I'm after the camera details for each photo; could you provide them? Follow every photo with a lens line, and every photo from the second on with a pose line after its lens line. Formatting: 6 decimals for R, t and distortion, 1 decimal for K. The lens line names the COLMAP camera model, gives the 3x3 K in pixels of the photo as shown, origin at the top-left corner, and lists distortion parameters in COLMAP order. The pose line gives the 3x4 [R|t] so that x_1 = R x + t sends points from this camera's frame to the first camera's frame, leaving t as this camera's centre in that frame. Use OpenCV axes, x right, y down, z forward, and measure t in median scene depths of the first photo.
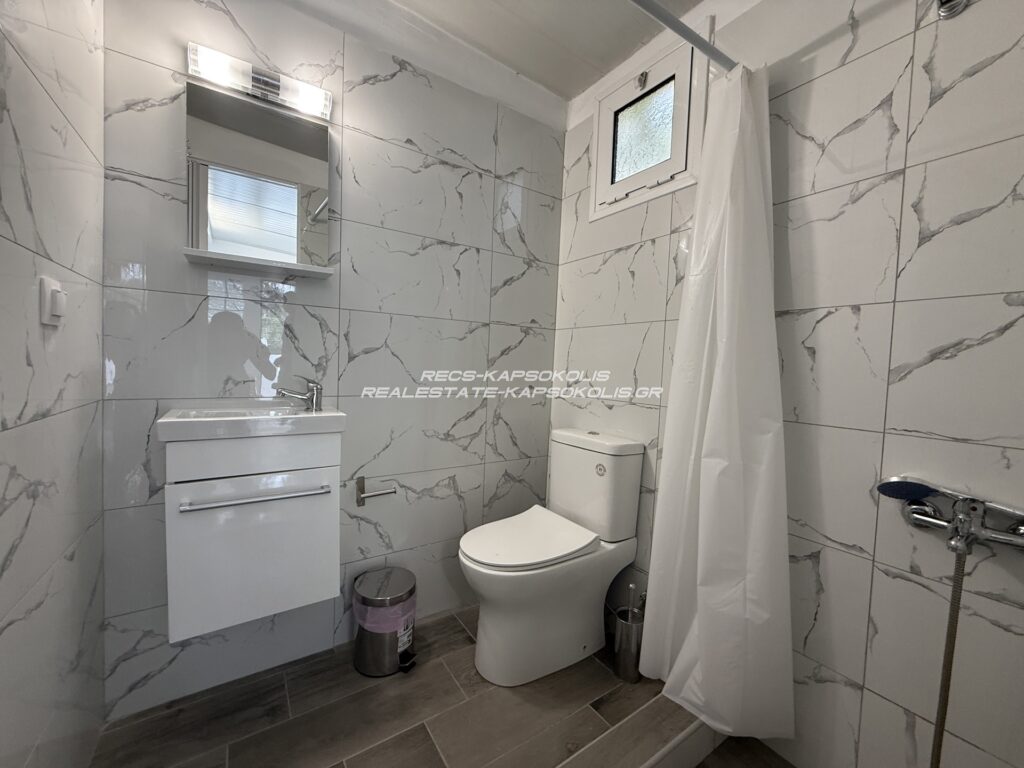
lens RADIAL K [[405.6, 0, 514.1], [0, 405.6, 383.1], [0, 0, 1]] dist [-0.001807, 0.000692]
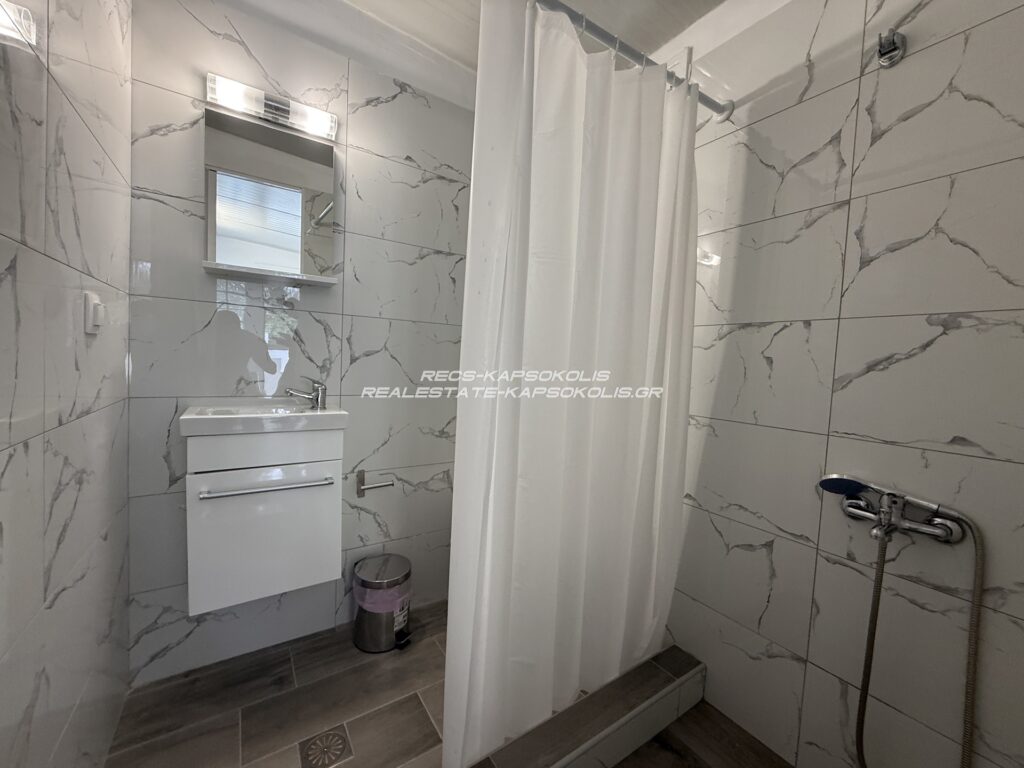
lens RADIAL K [[405.6, 0, 514.3], [0, 405.6, 383.4], [0, 0, 1]] dist [-0.001807, 0.000692]
pose [[0.999942, 0.010762, 0.000208, 0.038053], [-0.010763, 0.999904, 0.008678, -0.019012], [-0.000114, -0.008679, 0.999962, -0.108640]]
